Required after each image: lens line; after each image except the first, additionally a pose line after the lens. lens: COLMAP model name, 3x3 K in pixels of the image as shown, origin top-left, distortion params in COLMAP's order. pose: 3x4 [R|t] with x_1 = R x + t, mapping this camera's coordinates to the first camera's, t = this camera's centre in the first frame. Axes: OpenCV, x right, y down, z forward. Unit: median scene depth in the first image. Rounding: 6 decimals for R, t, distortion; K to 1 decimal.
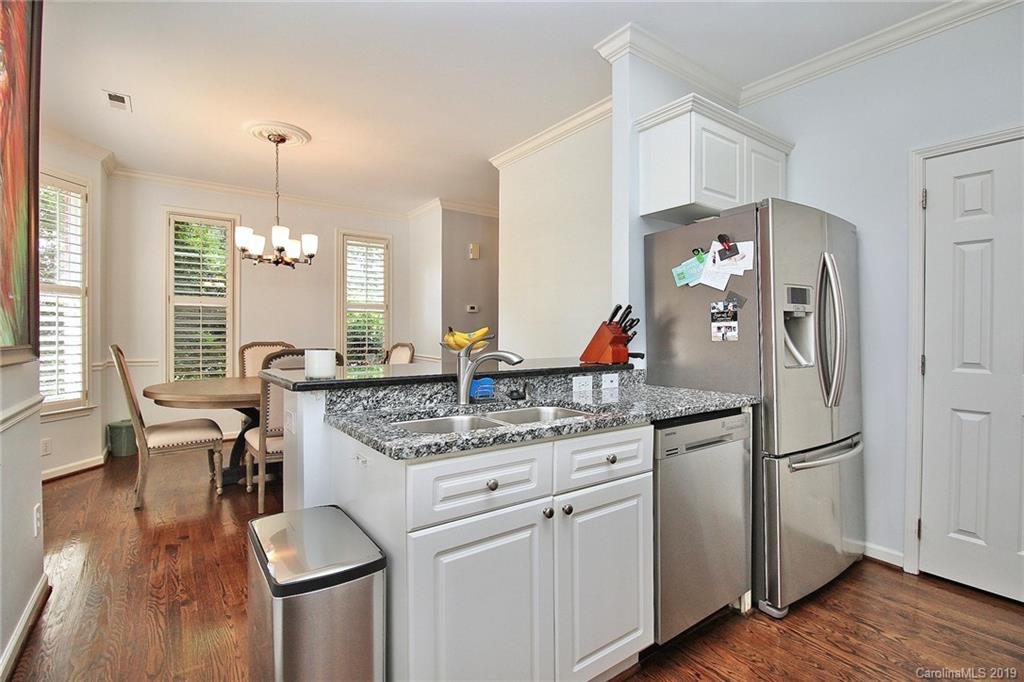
lens RADIAL K [[478.4, 0, 512.8], [0, 478.4, 337.5], [0, 0, 1]] dist [-0.002868, -0.008705]
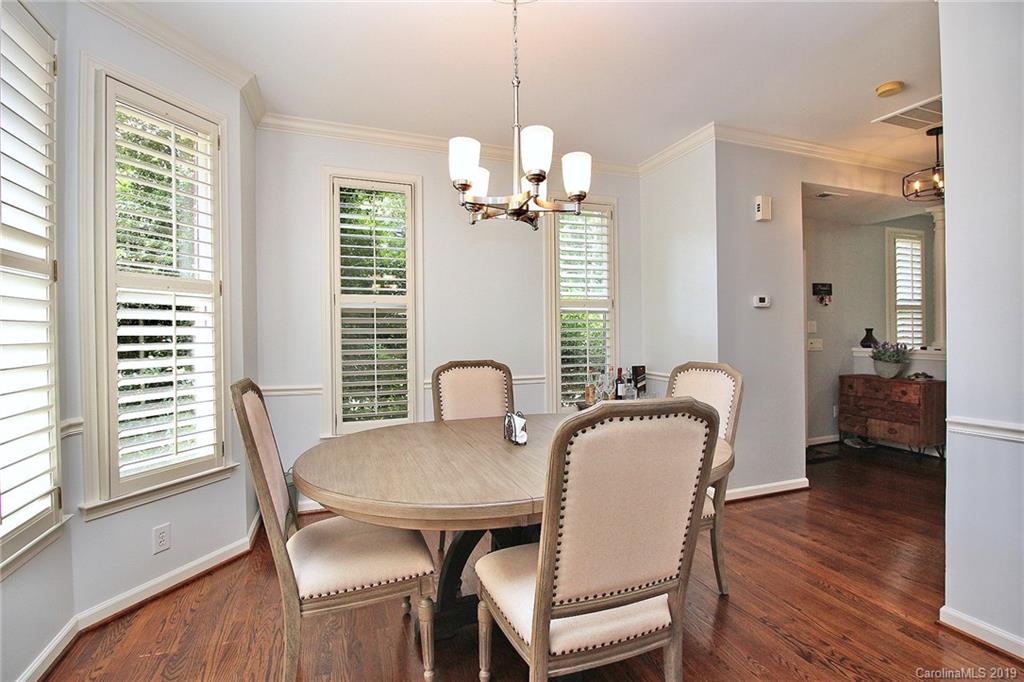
lens RADIAL K [[478.4, 0, 513.7], [0, 478.4, 342.3], [0, 0, 1]] dist [-0.002868, -0.008705]
pose [[0.963976, -0.011140, -0.265755, -0.281923], [0.012593, 0.999914, 0.003764, -0.016250], [0.265690, -0.006975, 0.964033, 0.393073]]
